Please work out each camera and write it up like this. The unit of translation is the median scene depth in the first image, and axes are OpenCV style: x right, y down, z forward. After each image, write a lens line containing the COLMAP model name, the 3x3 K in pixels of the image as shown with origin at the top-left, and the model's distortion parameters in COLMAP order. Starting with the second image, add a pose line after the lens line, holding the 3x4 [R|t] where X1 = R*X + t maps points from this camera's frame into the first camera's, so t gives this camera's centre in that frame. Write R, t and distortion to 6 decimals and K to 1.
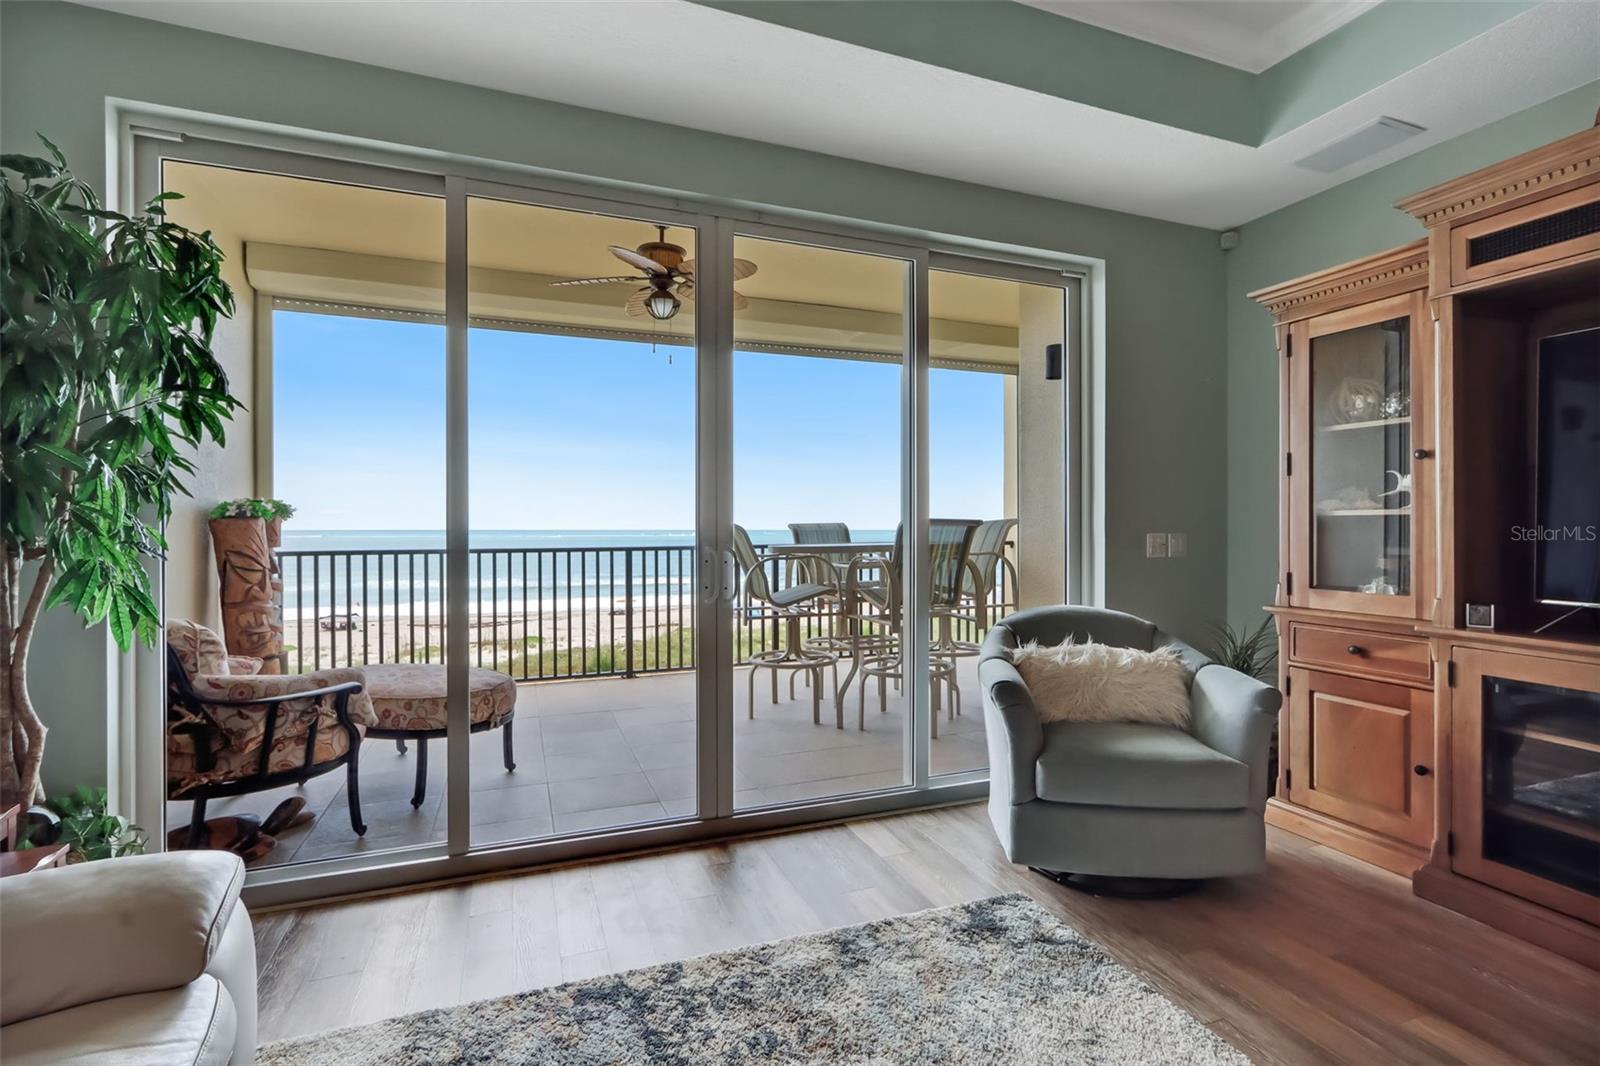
lens RADIAL K [[737.0, 0, 788.9], [0, 737.0, 529.3], [0, 0, 1]] dist [-0.001410, 0.000335]
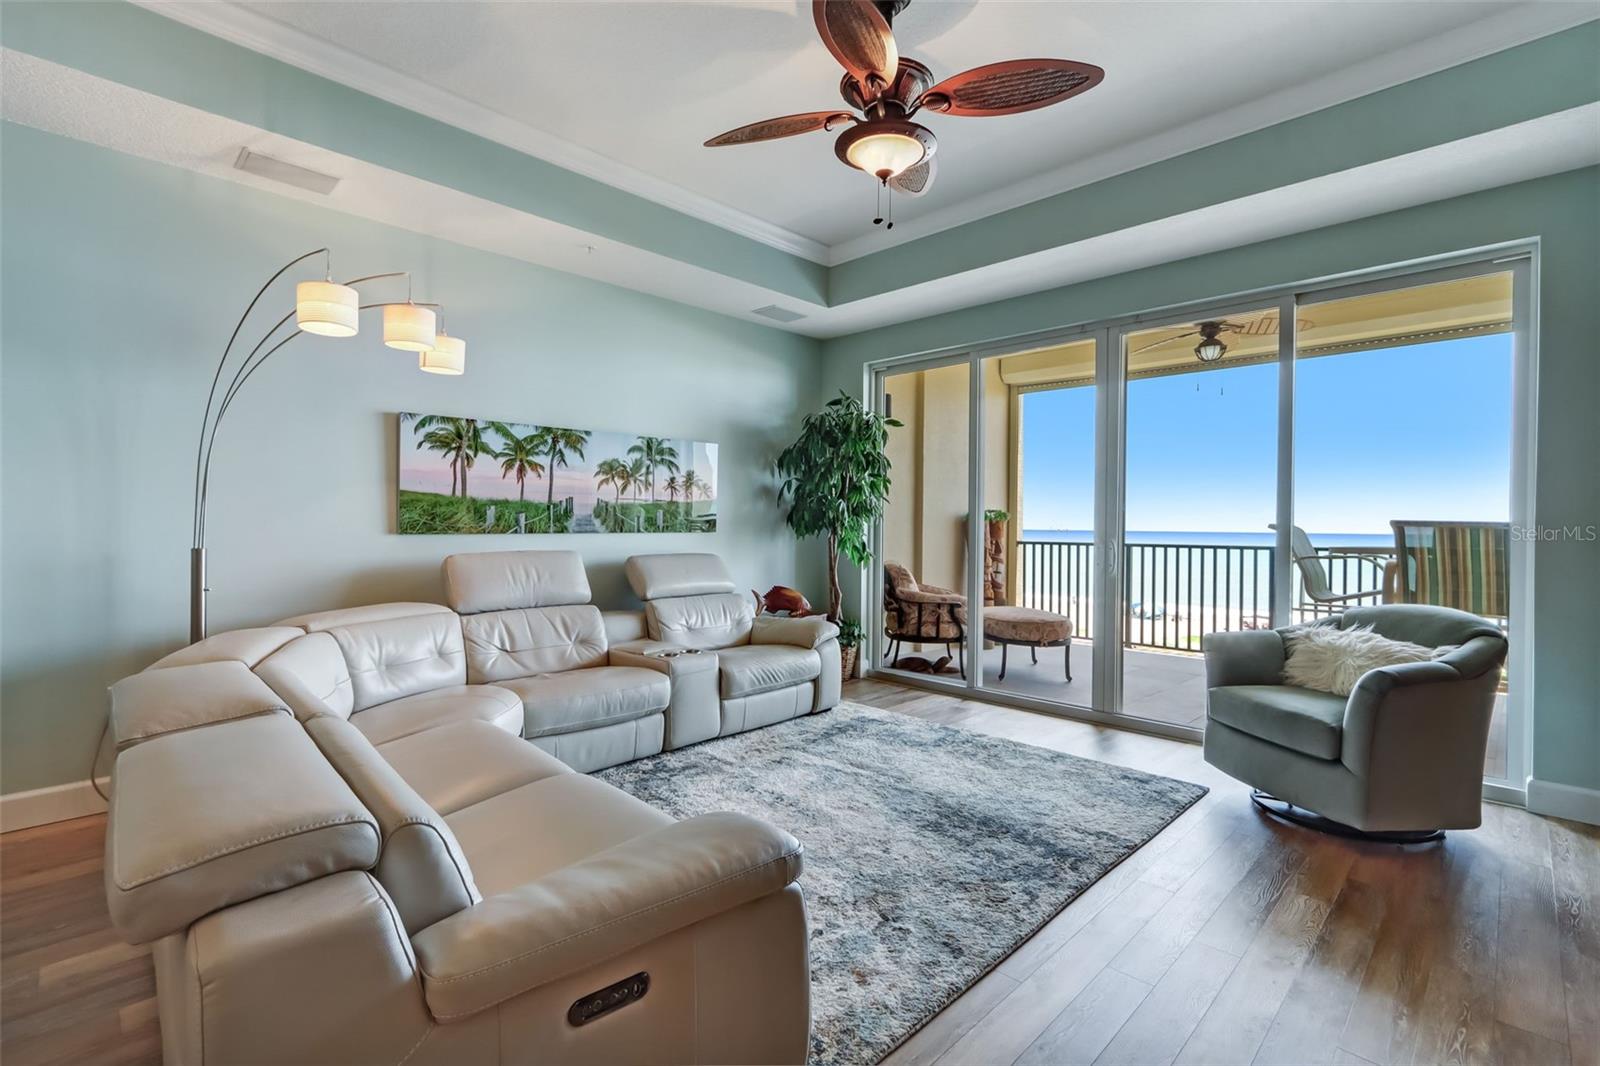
lens RADIAL K [[737.0, 0, 806.4], [0, 737.0, 529.7], [0, 0, 1]] dist [-0.001410, 0.000335]
pose [[0.432376, 0.009395, -0.901645, 1.074158], [-0.012466, 0.999912, 0.004442, 0.005797], [0.901607, 0.009319, 0.432455, -0.258261]]
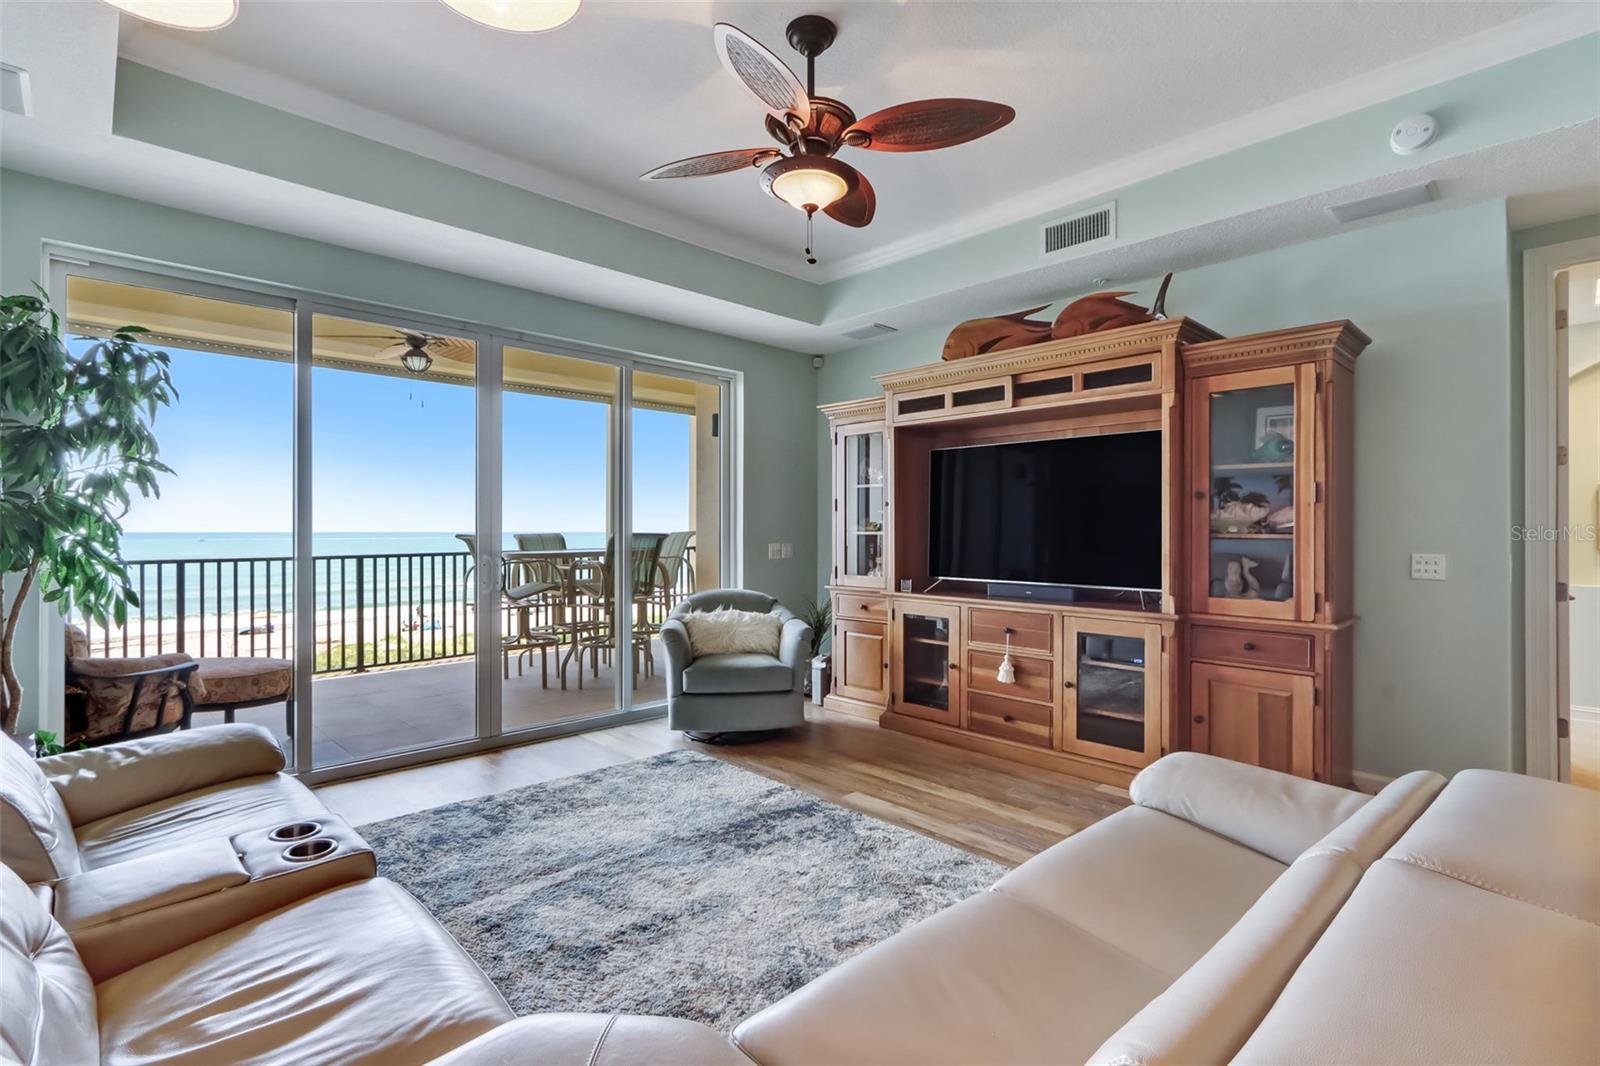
lens RADIAL K [[737.0, 0, 789.6], [0, 737.0, 527.9], [0, 0, 1]] dist [-0.001410, 0.000335]
pose [[0.918699, 0.002887, 0.394947, -0.136376], [-0.000708, 0.999984, -0.005662, -0.024424], [-0.394957, 0.004921, 0.918686, -0.635081]]
